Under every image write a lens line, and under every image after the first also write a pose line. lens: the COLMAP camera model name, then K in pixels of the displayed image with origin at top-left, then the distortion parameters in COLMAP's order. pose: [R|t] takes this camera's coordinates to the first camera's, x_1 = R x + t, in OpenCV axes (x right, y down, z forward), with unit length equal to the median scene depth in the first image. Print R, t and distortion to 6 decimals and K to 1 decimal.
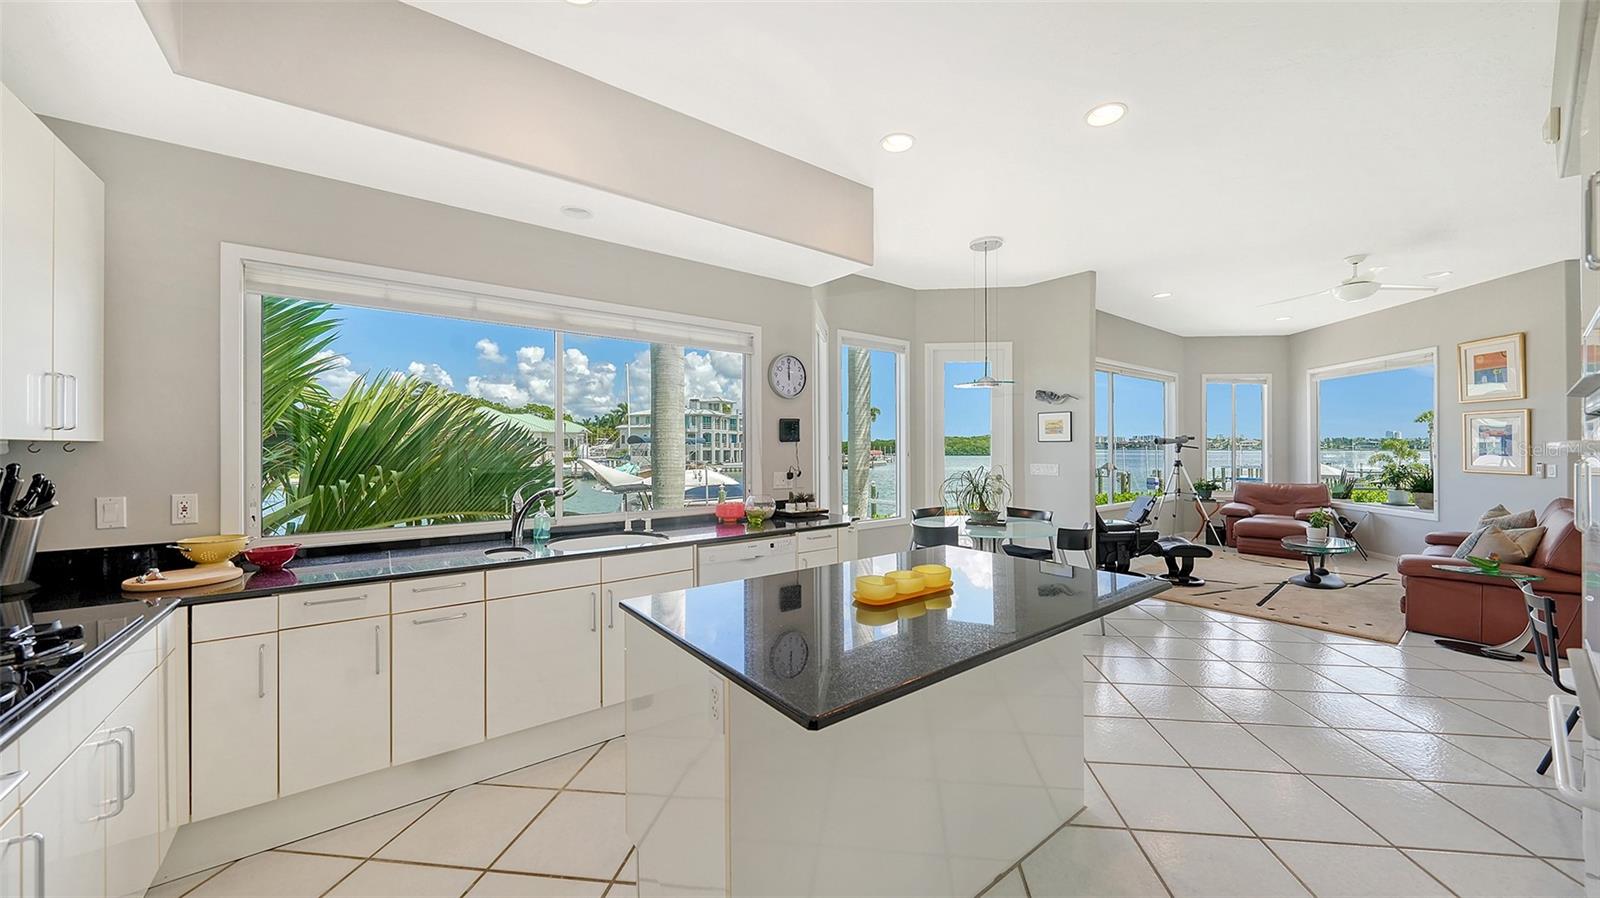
lens RADIAL K [[552.6, 0, 818.5], [0, 552.6, 450.0], [0, 0, 1]] dist [-0.003016, -0.000151]
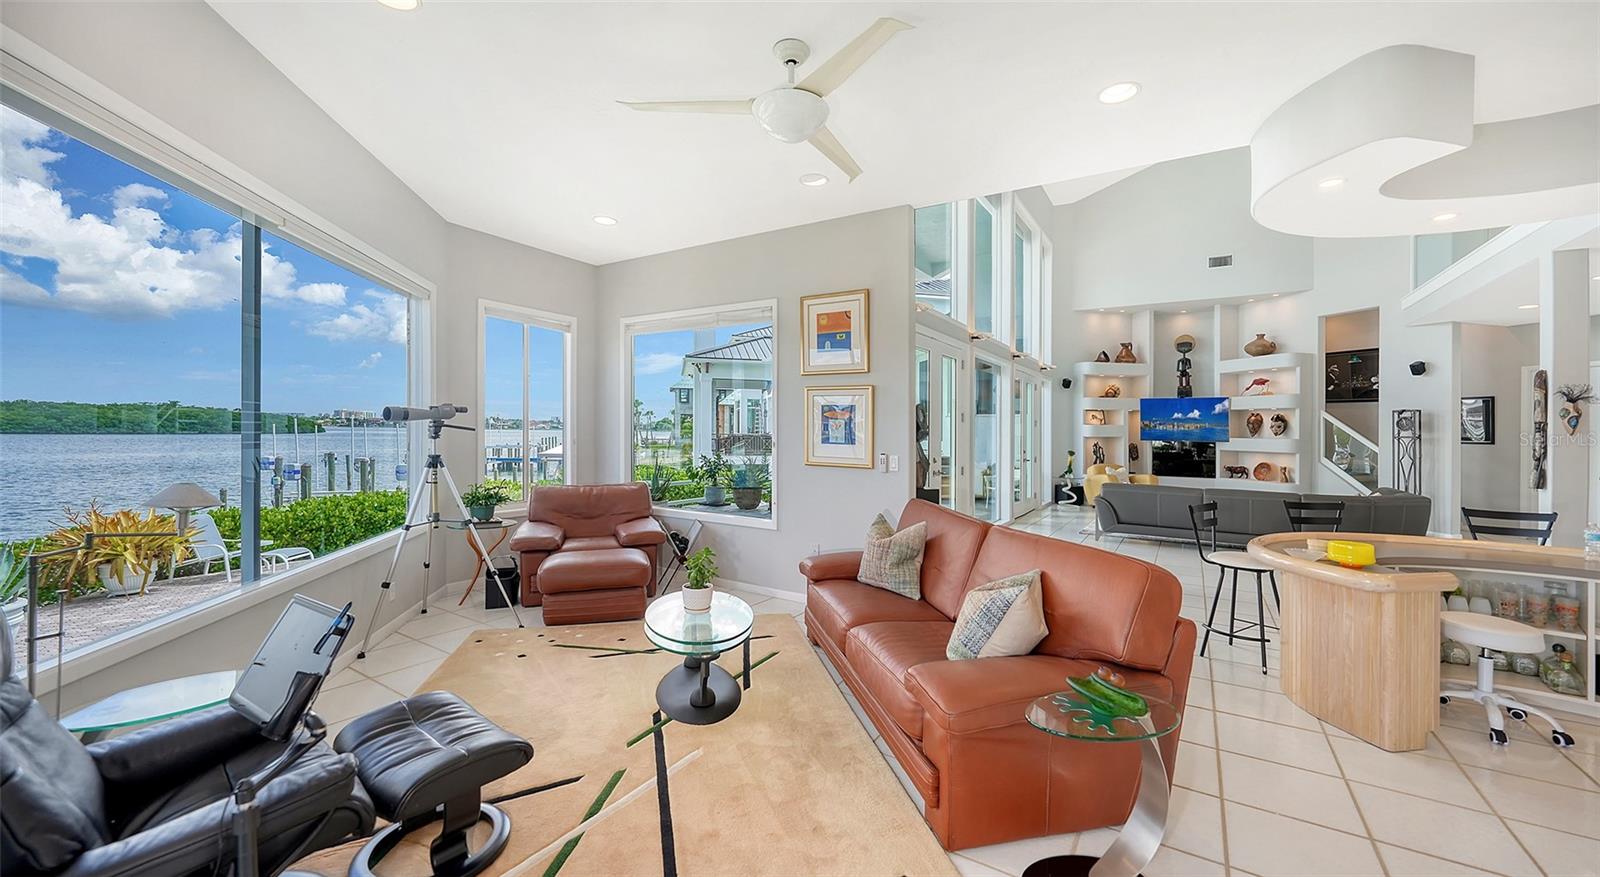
lens RADIAL K [[606.4, 0, 816.9], [0, 606.4, 437.4], [0, 0, 1]] dist [-0.001723, -0.000164]
pose [[0.420022, -0.003356, 0.907508, 0.306285], [-0.010122, 0.999914, 0.008382, -0.004113], [-0.907457, -0.012707, 0.419952, 0.467286]]
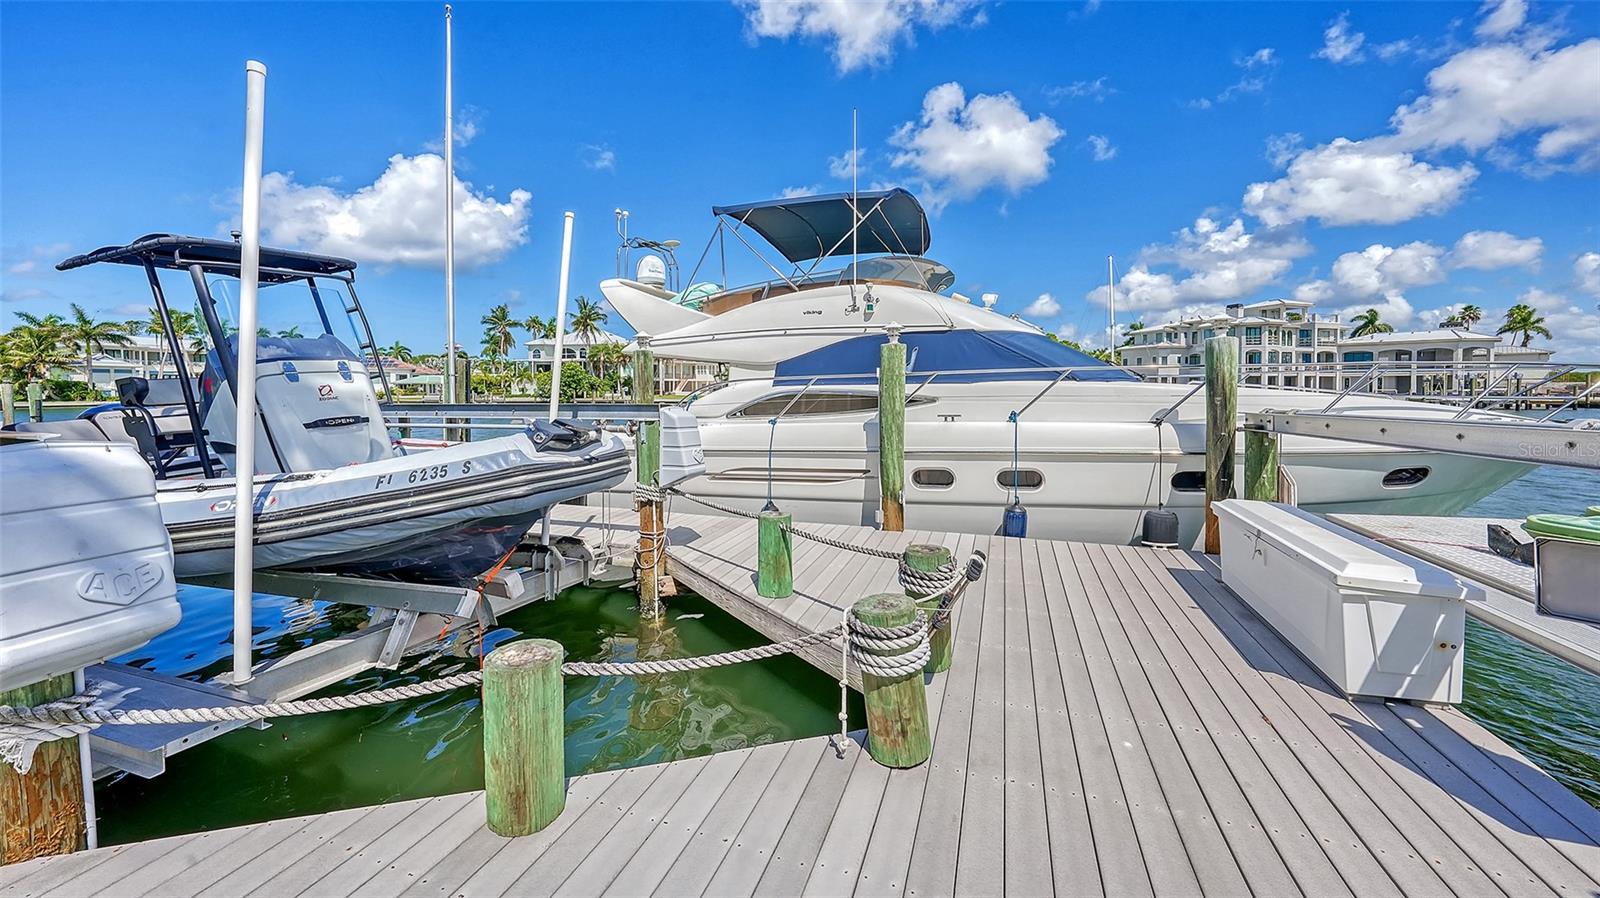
lens RADIAL K [[558.1, 0, 799.1], [0, 558.1, 428.1], [0, 0, 1]] dist [-0.006781, 0.000202]
pose [[0.616240, 0.053307, -0.785753, 0.021835], [0.004786, 0.997435, 0.071422, 0.326023], [0.787544, -0.047774, 0.614404, 2.676770]]
